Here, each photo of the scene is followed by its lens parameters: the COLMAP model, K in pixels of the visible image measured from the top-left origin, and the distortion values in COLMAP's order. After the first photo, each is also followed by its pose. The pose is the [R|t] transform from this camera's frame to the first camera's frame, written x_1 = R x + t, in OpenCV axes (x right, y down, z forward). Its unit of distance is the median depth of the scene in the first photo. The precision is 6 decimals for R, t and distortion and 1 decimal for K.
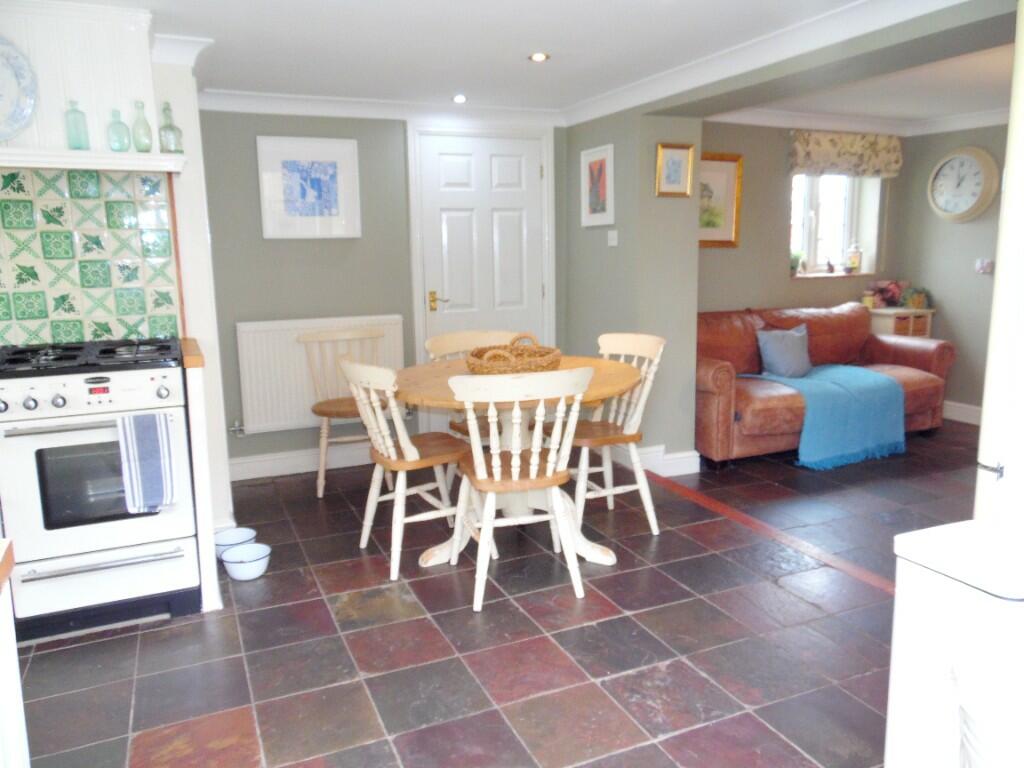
lens RADIAL K [[772.5, 0, 511.0], [0, 772.5, 385.3], [0, 0, 1]] dist [-0.002696, 0.004985]
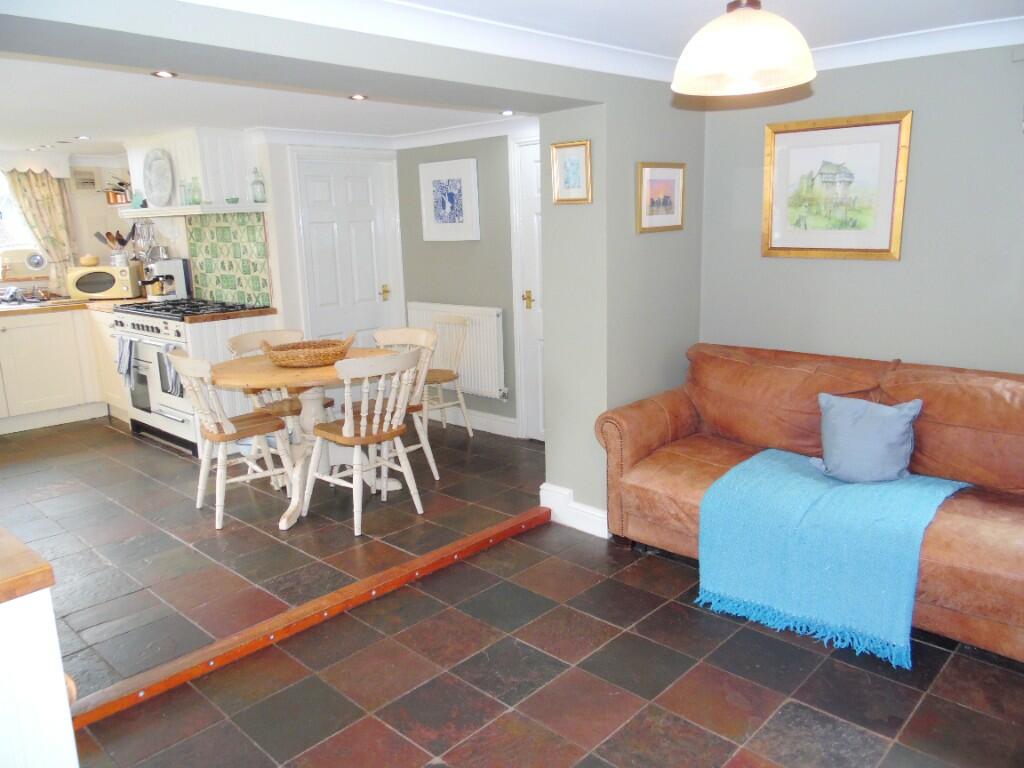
lens RADIAL K [[772.5, 0, 509.3], [0, 772.5, 383.4], [0, 0, 1]] dist [-0.002696, 0.004985]
pose [[0.383524, 0.194800, -0.902753, 0.987579], [-0.143507, 0.978198, 0.150112, -0.169489], [0.912313, 0.071979, 0.403117, 0.610286]]
